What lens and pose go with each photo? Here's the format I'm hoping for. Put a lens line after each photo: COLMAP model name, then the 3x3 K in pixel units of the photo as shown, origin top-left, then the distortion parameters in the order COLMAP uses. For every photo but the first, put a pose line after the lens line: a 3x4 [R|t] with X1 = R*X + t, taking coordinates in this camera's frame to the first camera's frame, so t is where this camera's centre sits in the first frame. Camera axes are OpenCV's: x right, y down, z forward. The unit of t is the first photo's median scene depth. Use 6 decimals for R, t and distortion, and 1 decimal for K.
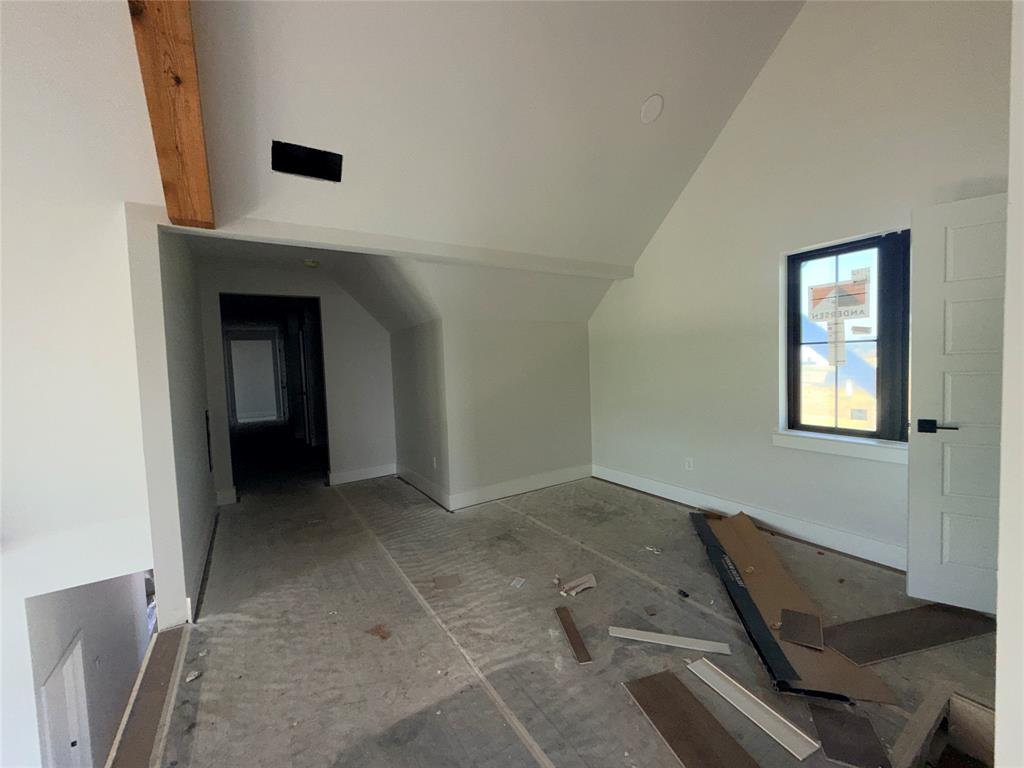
lens RADIAL K [[409.3, 0, 510.5], [0, 409.3, 380.0], [0, 0, 1]] dist [-0.003633, 0.000787]
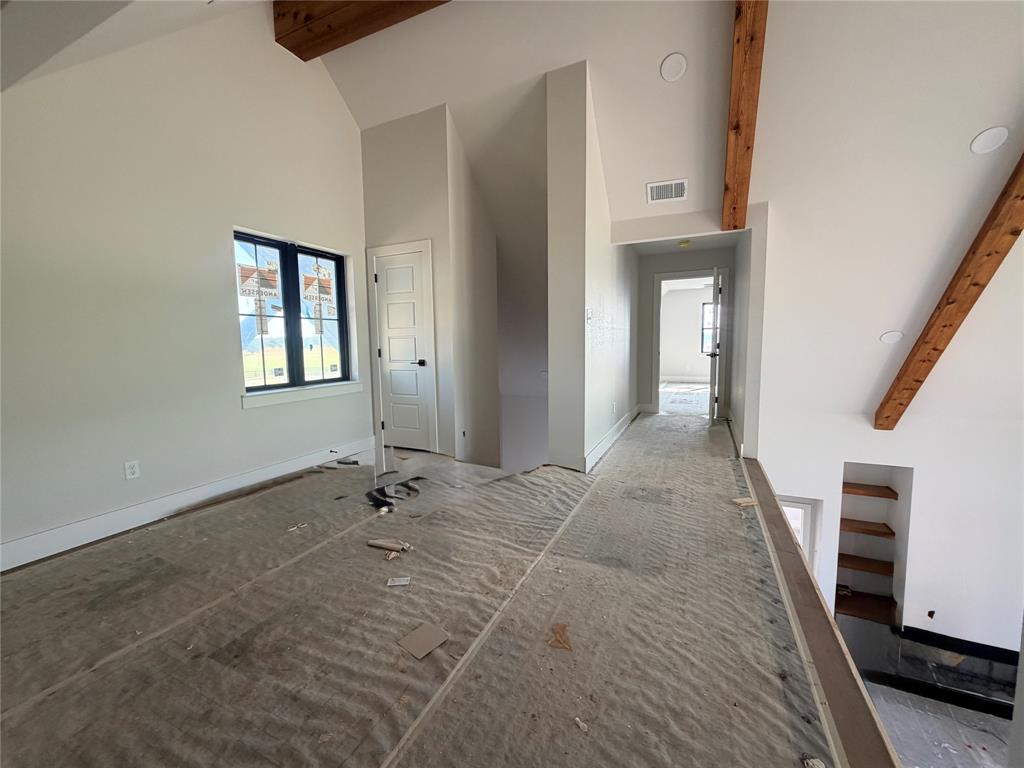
lens RADIAL K [[409.3, 0, 510.7], [0, 409.3, 382.2], [0, 0, 1]] dist [-0.003633, 0.000787]
pose [[-0.536739, -0.036864, 0.842943, -0.744065], [0.073241, 0.993238, 0.090073, 0.057656], [-0.840564, 0.110083, -0.530409, 1.188432]]
